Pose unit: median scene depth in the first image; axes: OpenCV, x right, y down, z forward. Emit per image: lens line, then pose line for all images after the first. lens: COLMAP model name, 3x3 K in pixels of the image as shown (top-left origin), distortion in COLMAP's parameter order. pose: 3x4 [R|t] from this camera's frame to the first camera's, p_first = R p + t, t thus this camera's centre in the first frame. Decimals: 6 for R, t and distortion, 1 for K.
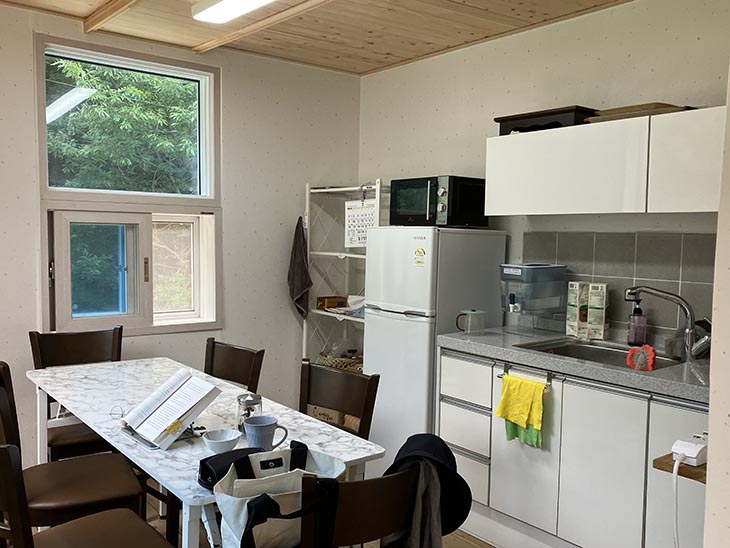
lens RADIAL K [[658.8, 0, 352.7], [0, 658.8, 297.0], [0, 0, 1]] dist [0.006873, -0.009672]
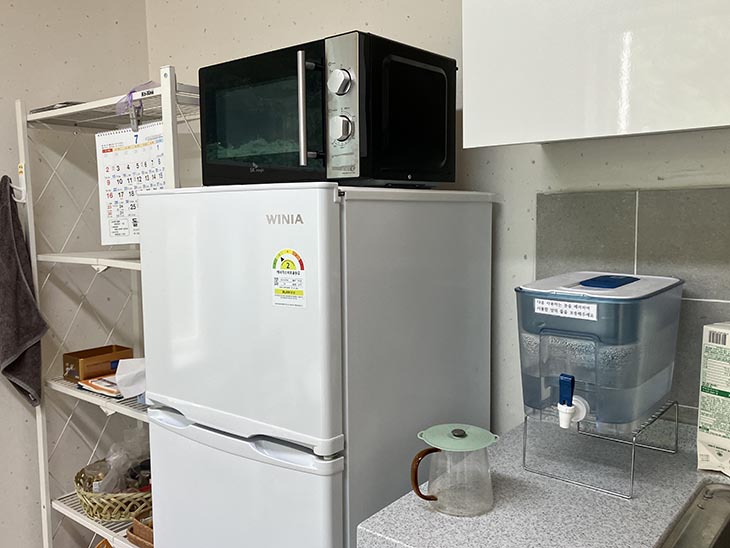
lens RADIAL K [[658.8, 0, 352.7], [0, 658.8, 297.0], [0, 0, 1]] dist [0.006873, -0.009672]
pose [[0.976186, -0.061976, 0.207892, 0.060438], [0.053486, 0.997498, 0.046219, -0.060193], [-0.210236, -0.033999, 0.977059, 0.629272]]
